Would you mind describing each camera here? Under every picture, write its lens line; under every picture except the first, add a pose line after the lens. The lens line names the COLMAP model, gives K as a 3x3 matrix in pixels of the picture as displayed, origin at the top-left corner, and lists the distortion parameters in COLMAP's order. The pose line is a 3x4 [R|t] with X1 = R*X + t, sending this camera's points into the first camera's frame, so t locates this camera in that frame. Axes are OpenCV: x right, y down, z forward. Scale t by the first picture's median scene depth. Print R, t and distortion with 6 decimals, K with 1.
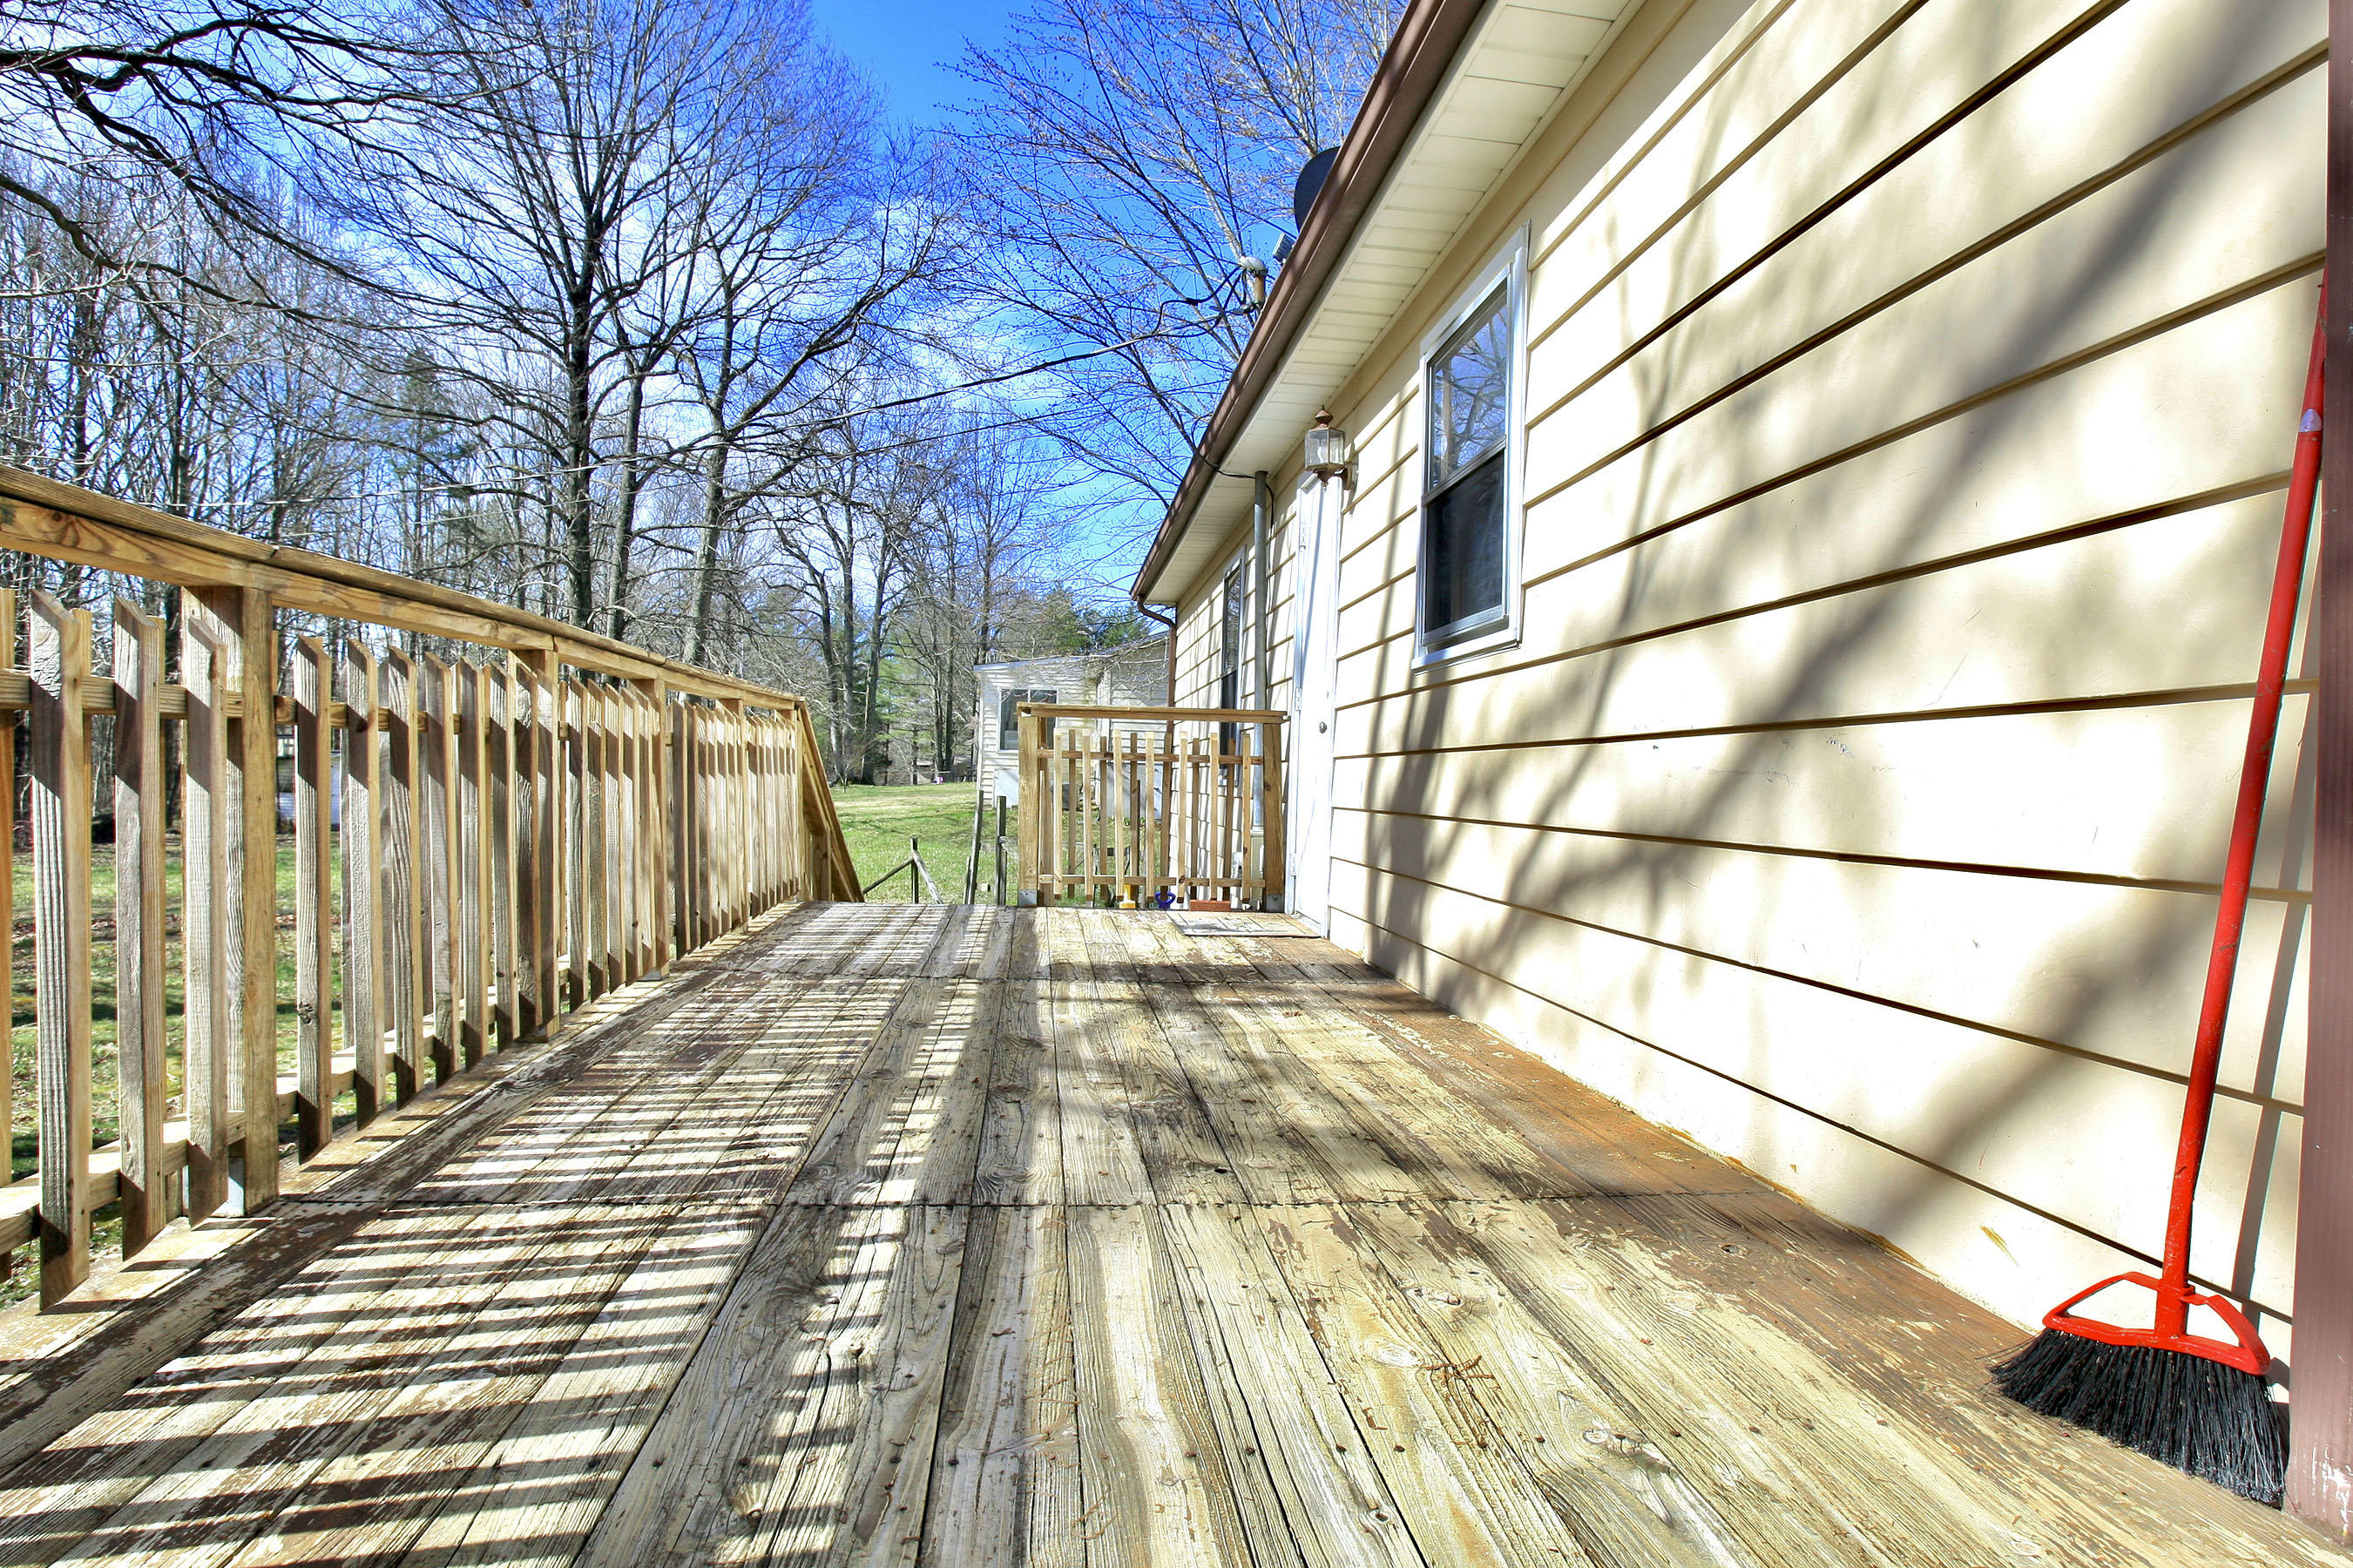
lens RADIAL K [[1402.8, 0, 1176.5], [0, 1402.8, 784.0], [0, 0, 1]] dist [-0.096038, 0.046259]
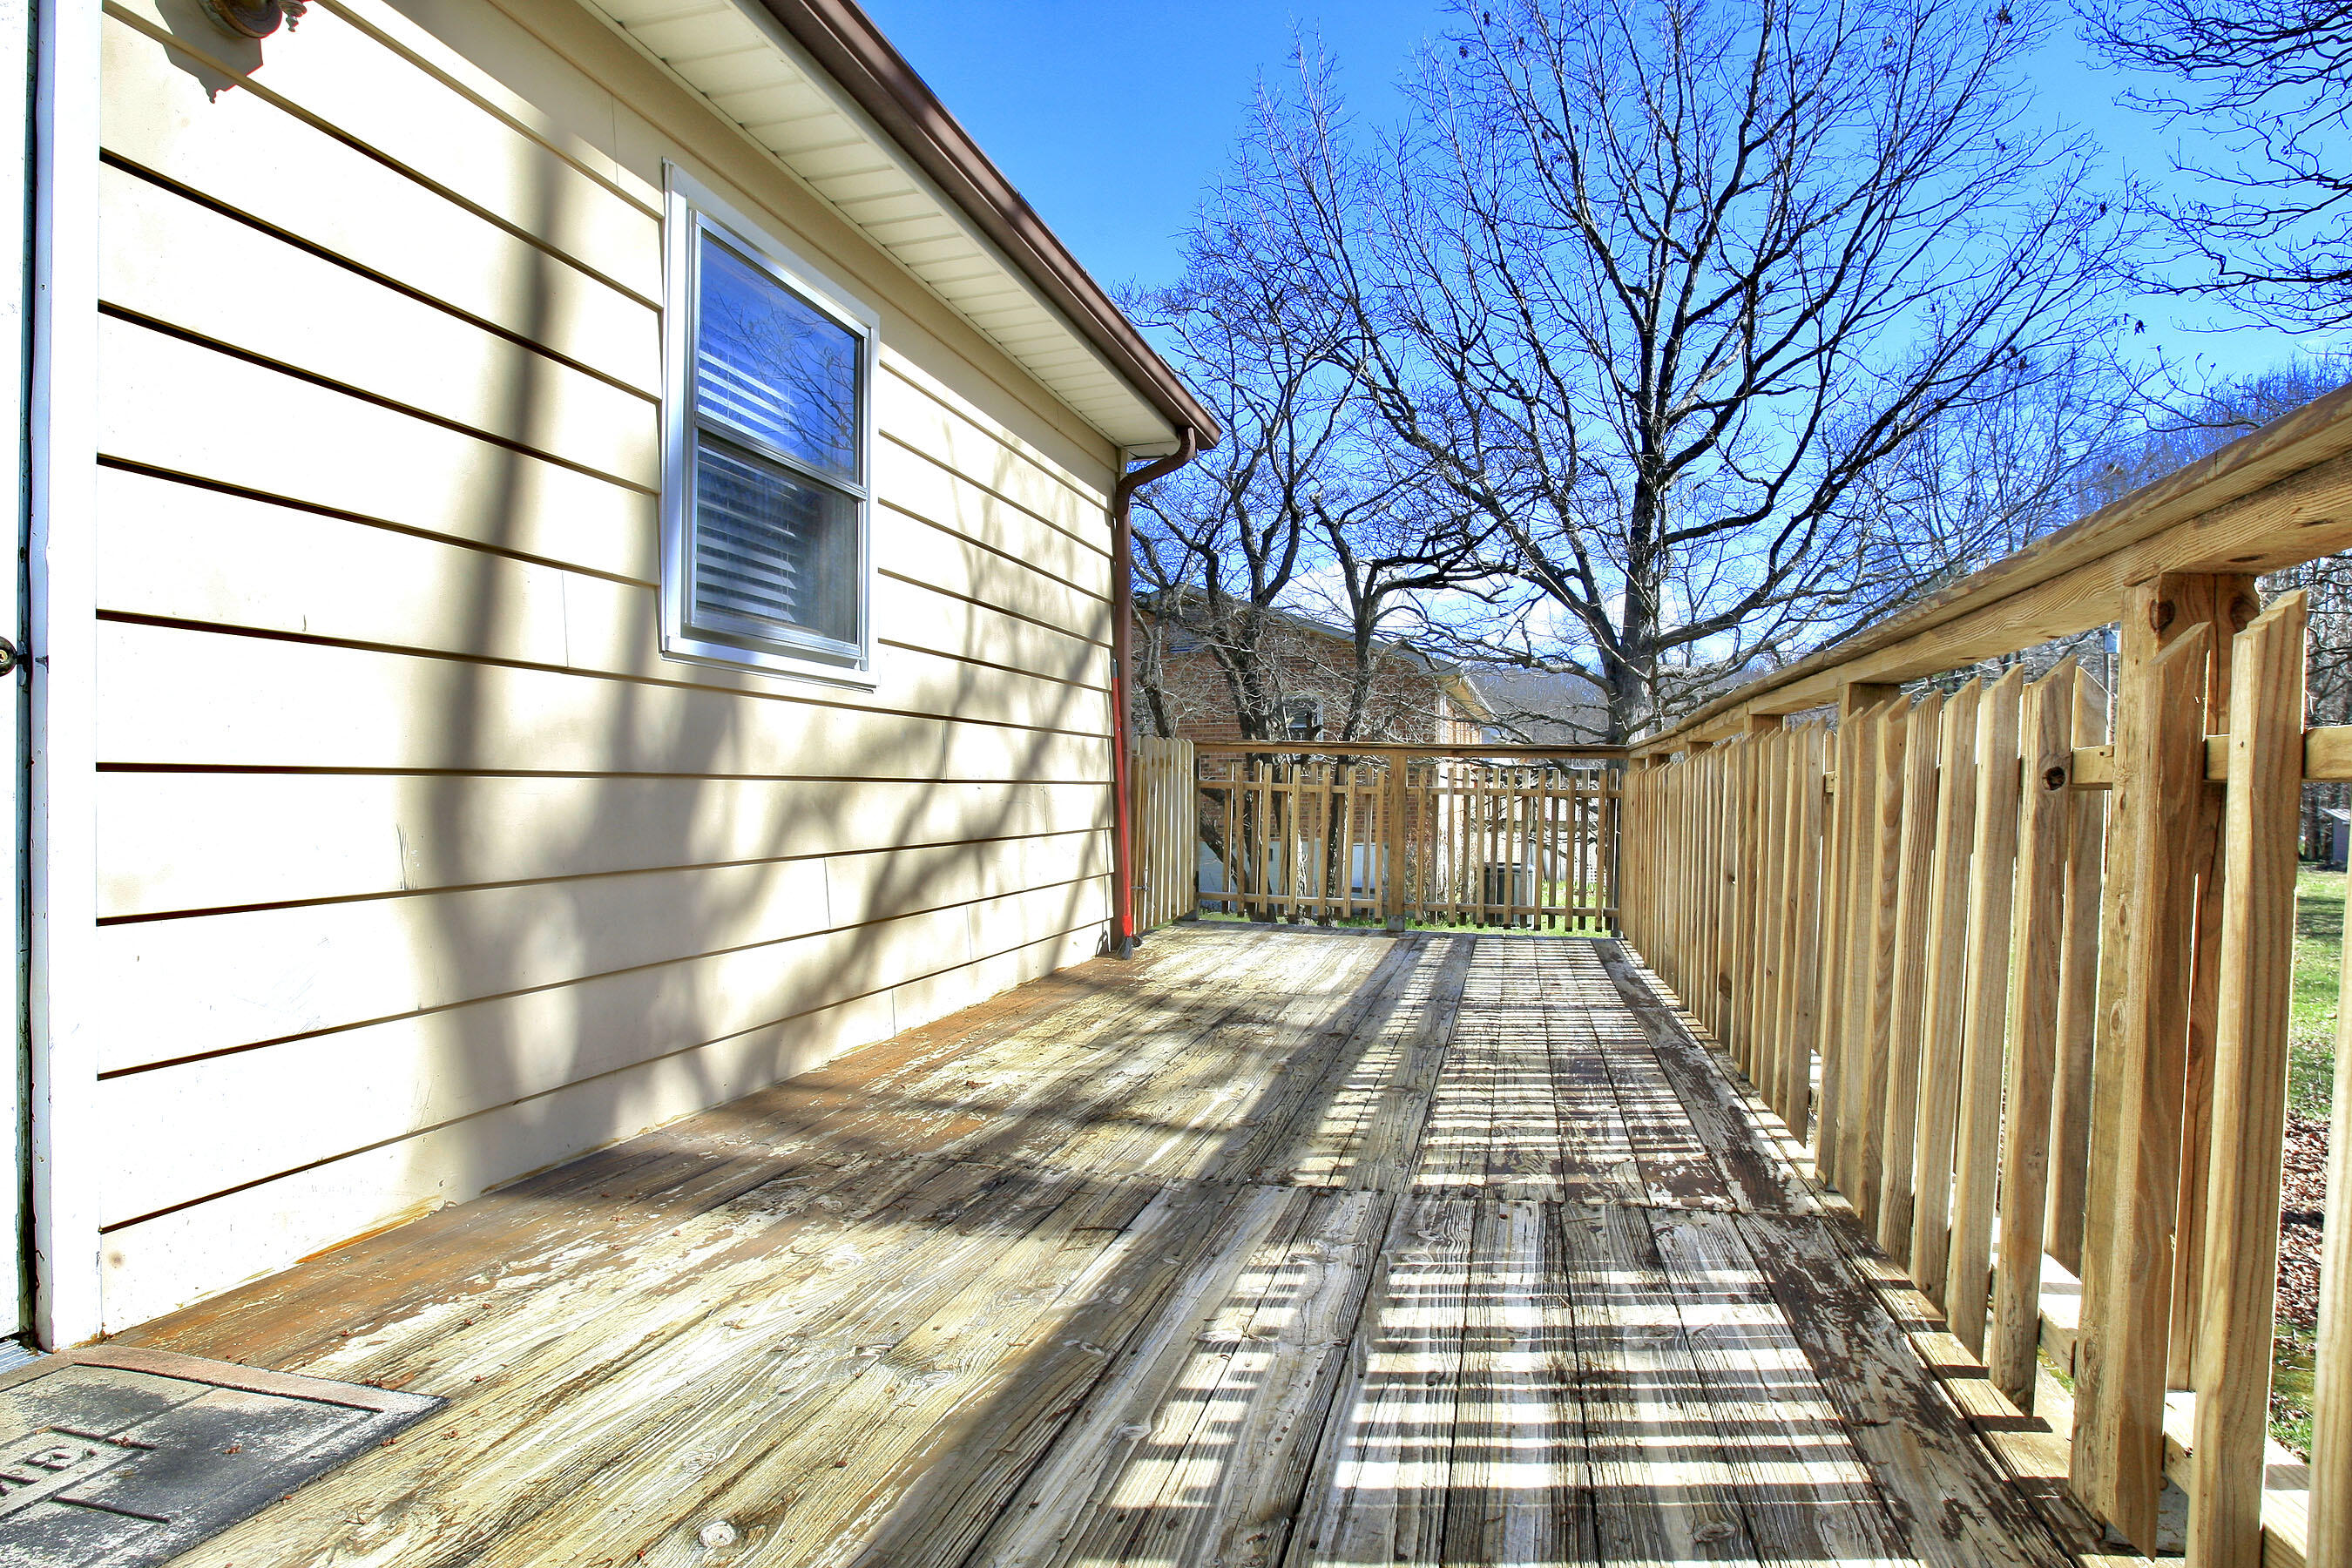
lens RADIAL K [[1392.6, 0, 1176.0], [0, 1392.6, 784.0], [0, 0, 1]] dist [-0.081989, 0.045141]
pose [[-0.941097, -0.030164, 0.336788, -0.389789], [-0.030727, 0.999521, 0.003660, -0.035957], [-0.336737, -0.006904, -0.941574, 2.090167]]
